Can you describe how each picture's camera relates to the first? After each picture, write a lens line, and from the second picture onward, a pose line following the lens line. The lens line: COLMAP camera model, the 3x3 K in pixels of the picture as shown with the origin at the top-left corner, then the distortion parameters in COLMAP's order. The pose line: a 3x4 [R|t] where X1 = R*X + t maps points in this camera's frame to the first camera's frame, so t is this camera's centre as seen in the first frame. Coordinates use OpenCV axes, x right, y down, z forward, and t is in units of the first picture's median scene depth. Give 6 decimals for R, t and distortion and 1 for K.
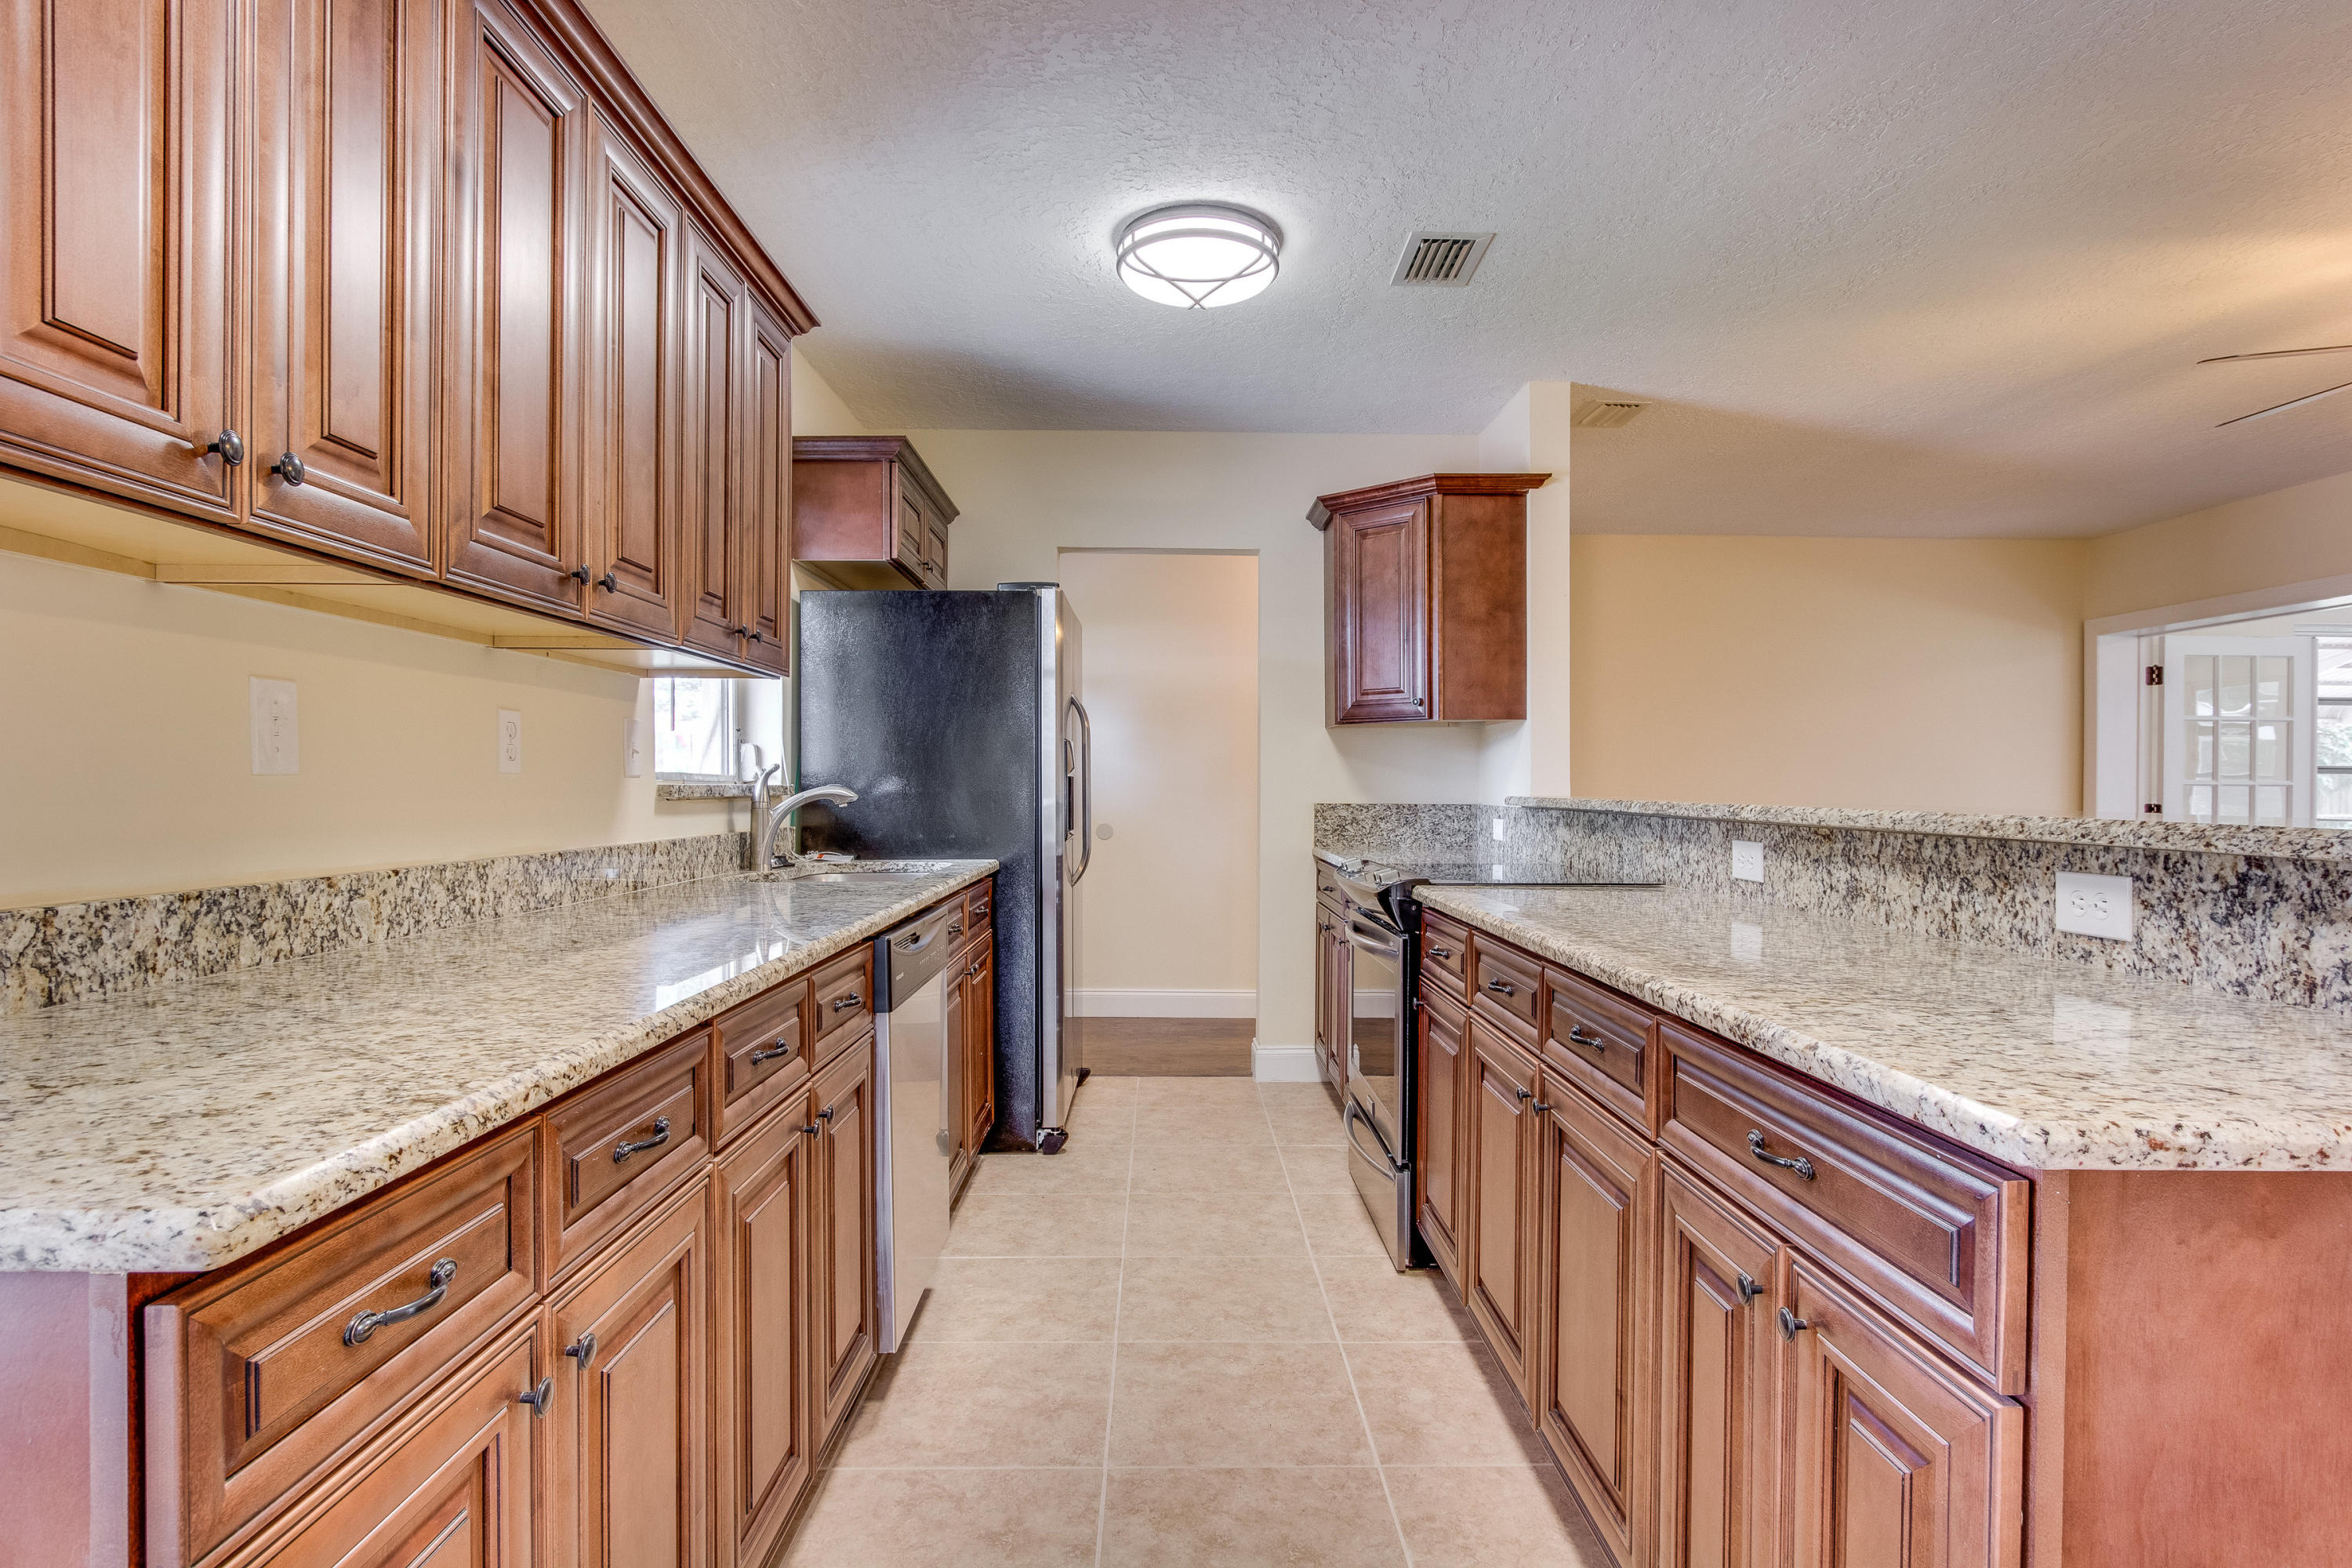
lens RADIAL K [[1227.7, 0, 1174.2], [0, 1227.7, 787.4], [0, 0, 1]] dist [0.004565, 0.000429]
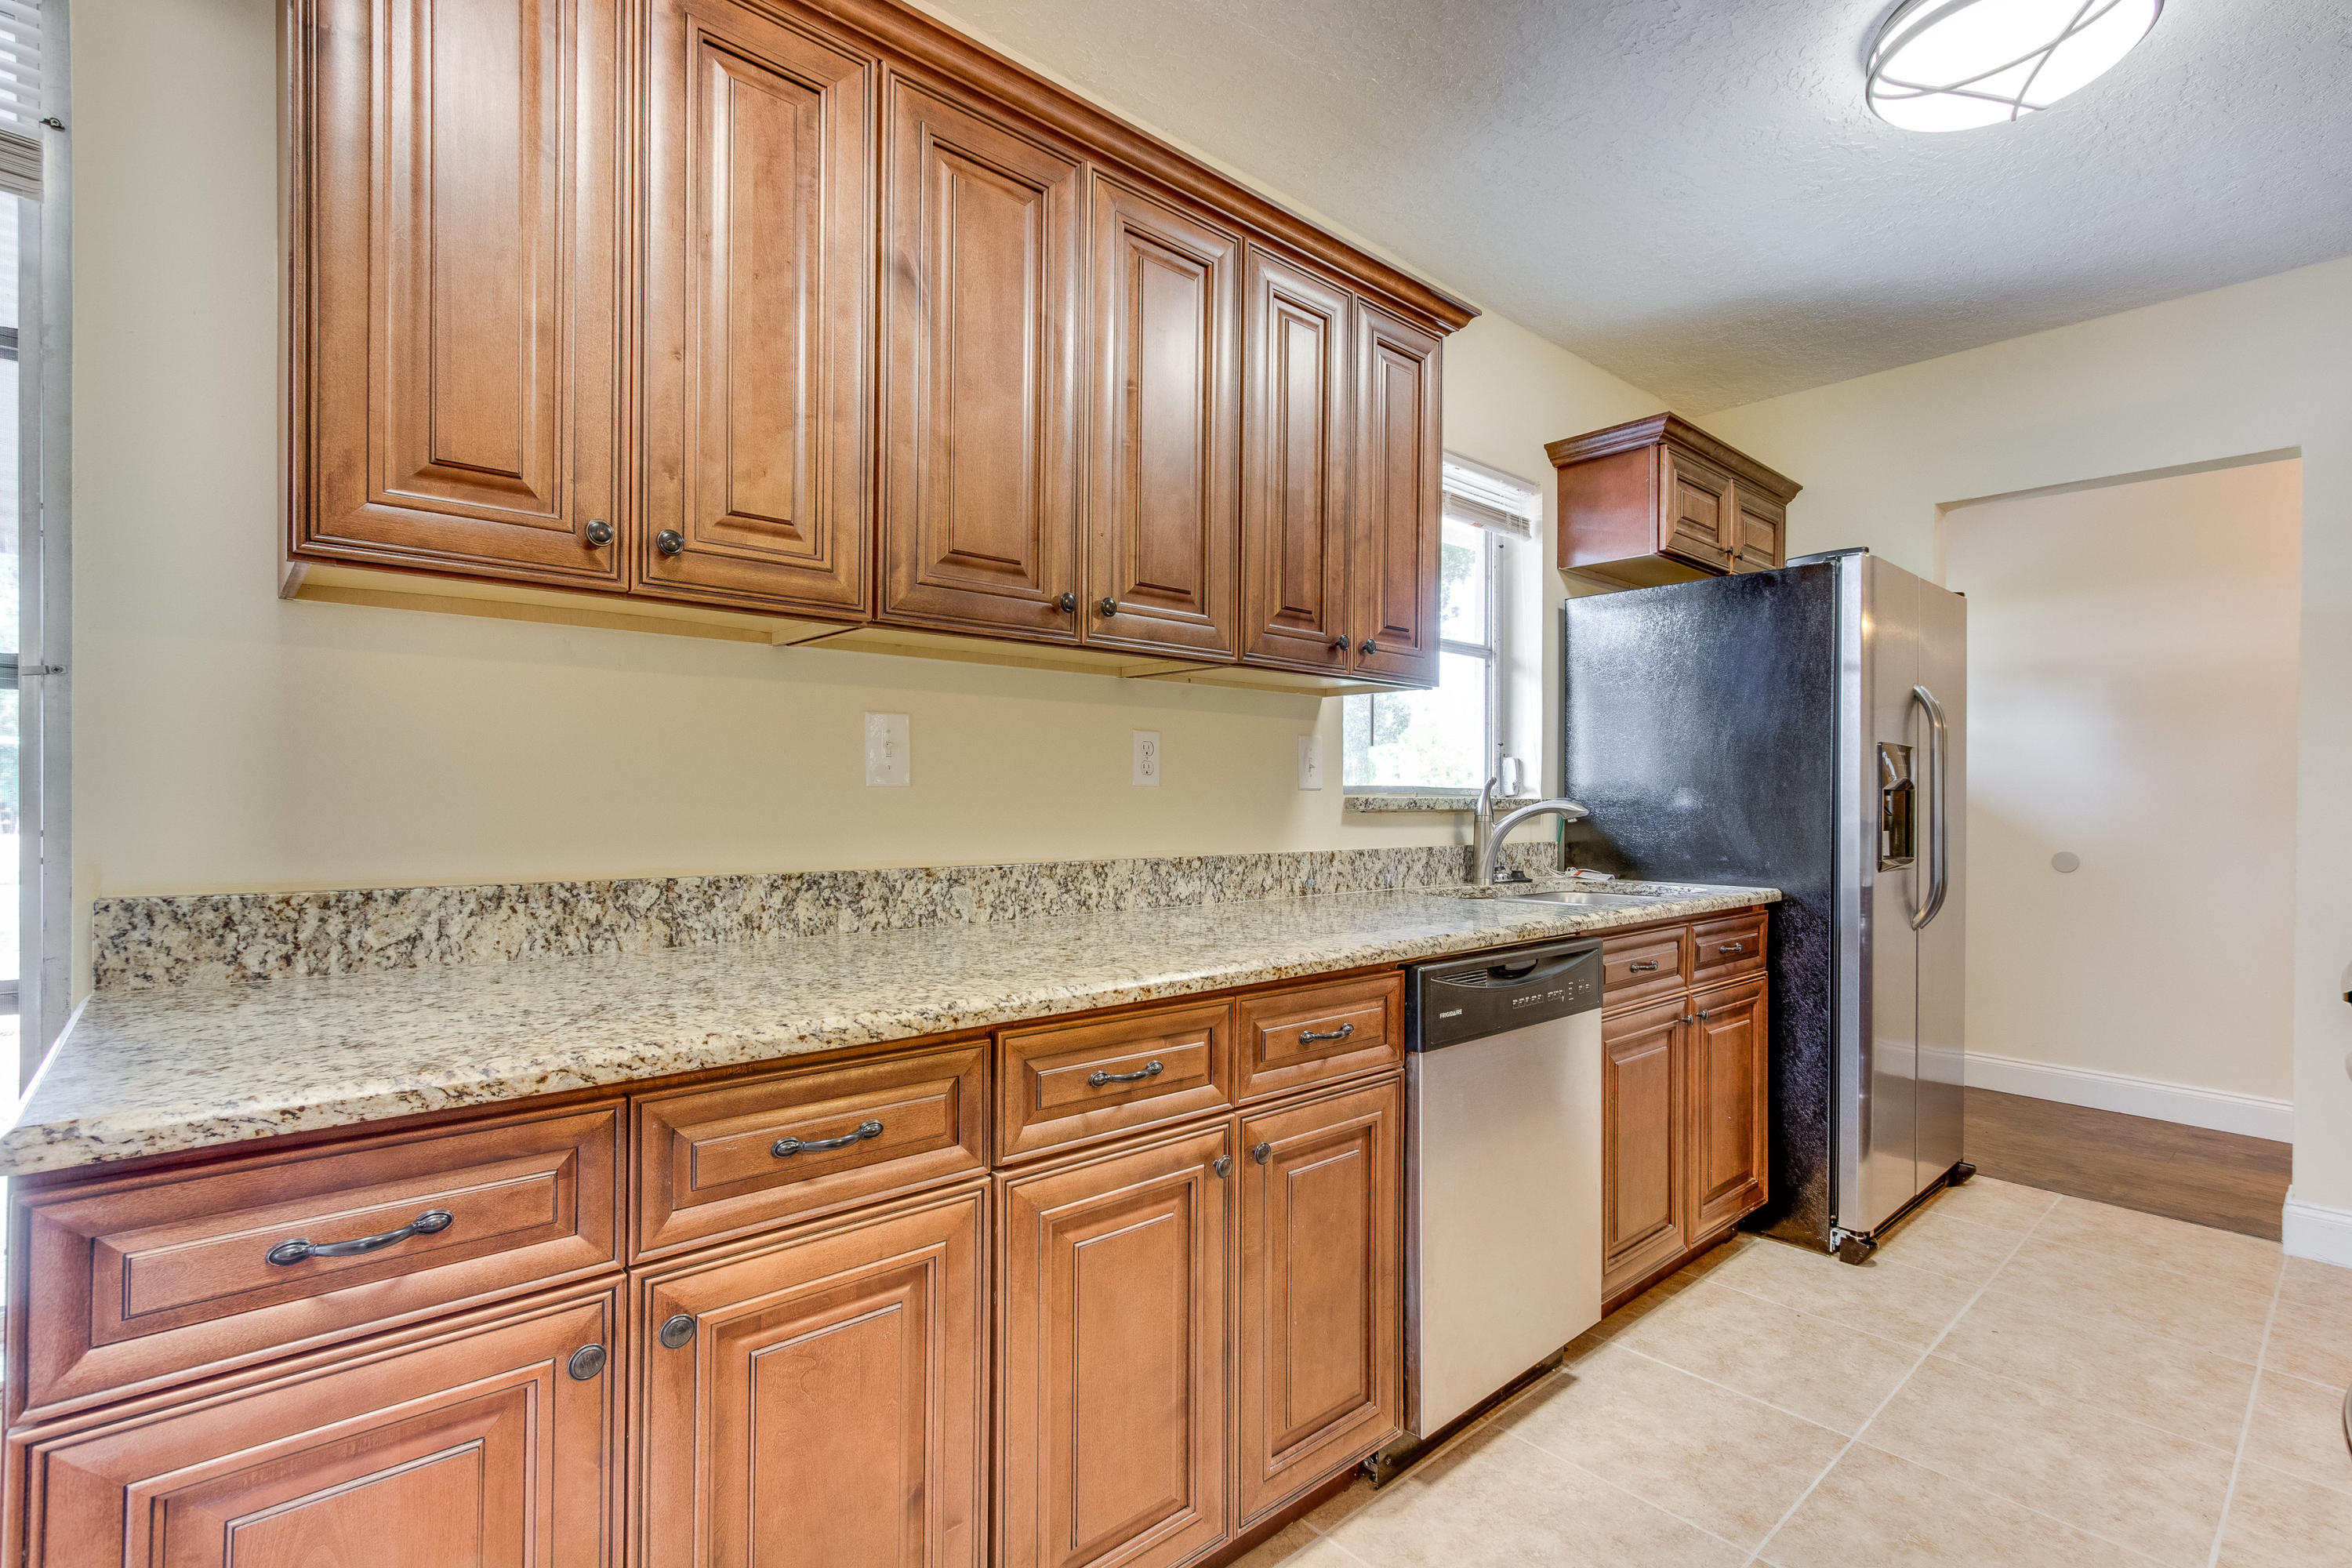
lens RADIAL K [[1086.2, 0, 1174.8], [0, 1086.2, 793.6], [0, 0, 1]] dist [-0.002944, 0.002892]
pose [[0.656028, -0.002104, -0.754734, 0.272409], [-0.004933, 0.999963, -0.007076, 0.002830], [0.754721, 0.008366, 0.655993, 0.390252]]
